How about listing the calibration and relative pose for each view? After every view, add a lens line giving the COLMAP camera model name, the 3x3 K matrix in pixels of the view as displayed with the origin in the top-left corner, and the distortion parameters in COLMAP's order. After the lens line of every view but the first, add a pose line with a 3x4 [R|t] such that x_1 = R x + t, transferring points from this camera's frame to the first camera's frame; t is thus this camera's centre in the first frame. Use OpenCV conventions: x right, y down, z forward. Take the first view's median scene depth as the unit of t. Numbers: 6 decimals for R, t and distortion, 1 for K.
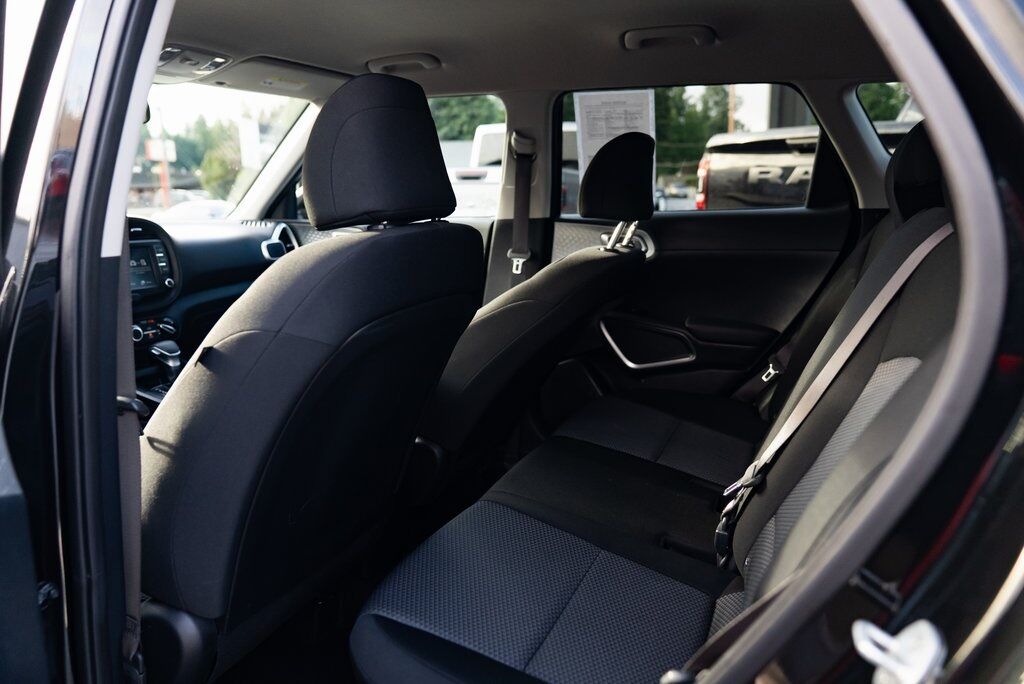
lens RADIAL K [[691.1, 0, 514.8], [0, 691.1, 345.1], [0, 0, 1]] dist [-0.039471, 0.024435]
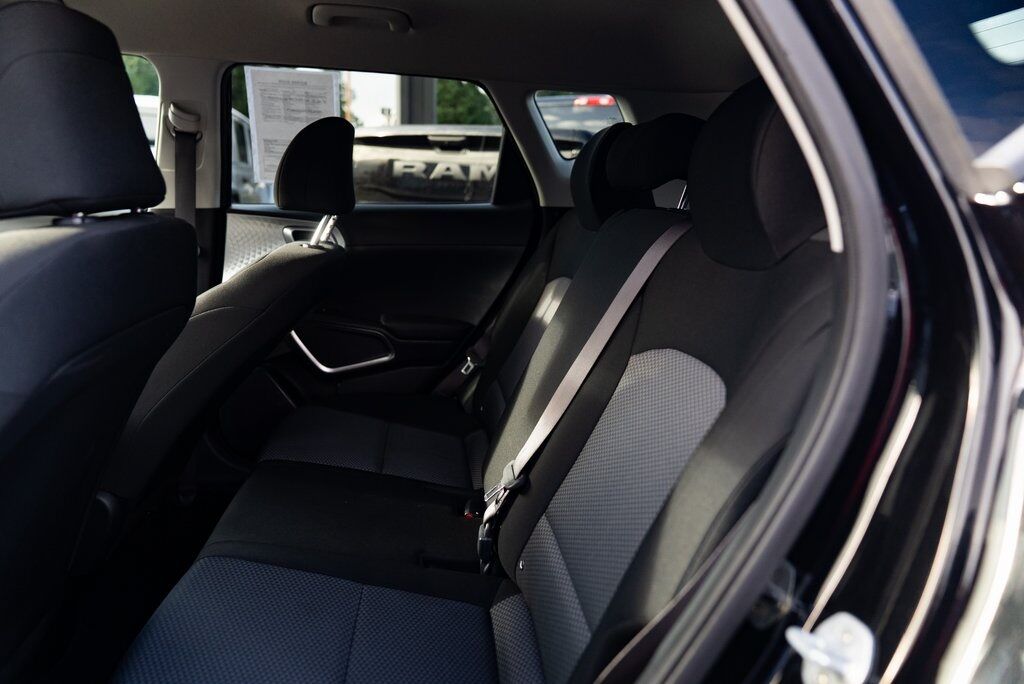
lens RADIAL K [[691.1, 0, 507.2], [0, 691.1, 340.1], [0, 0, 1]] dist [-0.039471, 0.024435]
pose [[0.865757, -0.068326, 0.495778, -0.084420], [0.065157, 0.997593, 0.023703, -0.018186], [-0.496205, 0.011783, 0.868126, 0.084271]]
